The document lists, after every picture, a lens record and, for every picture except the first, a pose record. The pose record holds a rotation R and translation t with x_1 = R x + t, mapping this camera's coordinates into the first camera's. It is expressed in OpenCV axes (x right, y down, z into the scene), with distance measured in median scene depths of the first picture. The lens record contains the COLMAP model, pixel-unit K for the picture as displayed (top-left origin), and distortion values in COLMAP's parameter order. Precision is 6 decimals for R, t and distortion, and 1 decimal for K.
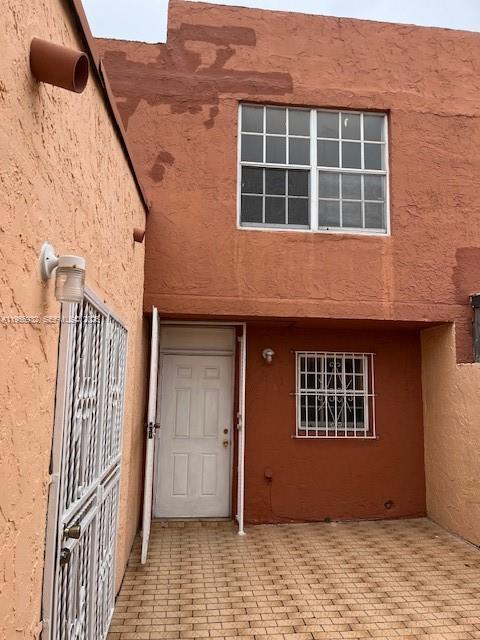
lens RADIAL K [[477.4, 0, 240.0], [0, 477.4, 320.0], [0, 0, 1]] dist [0.082441, -0.119492]
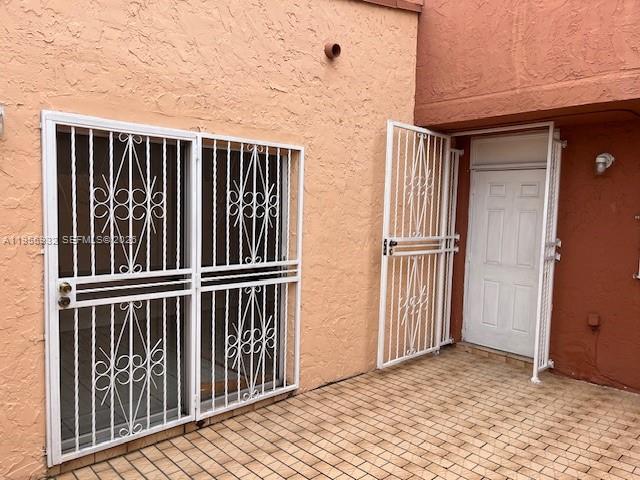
lens RADIAL K [[501.3, 0, 340.3], [0, 501.3, 239.2], [0, 0, 1]] dist [0.055057, -0.112419]
pose [[0.582150, 0.049240, -0.811589, 0.505062], [0.101484, 0.985959, 0.132614, 0.053058], [0.806723, -0.159564, 0.568979, 0.273667]]
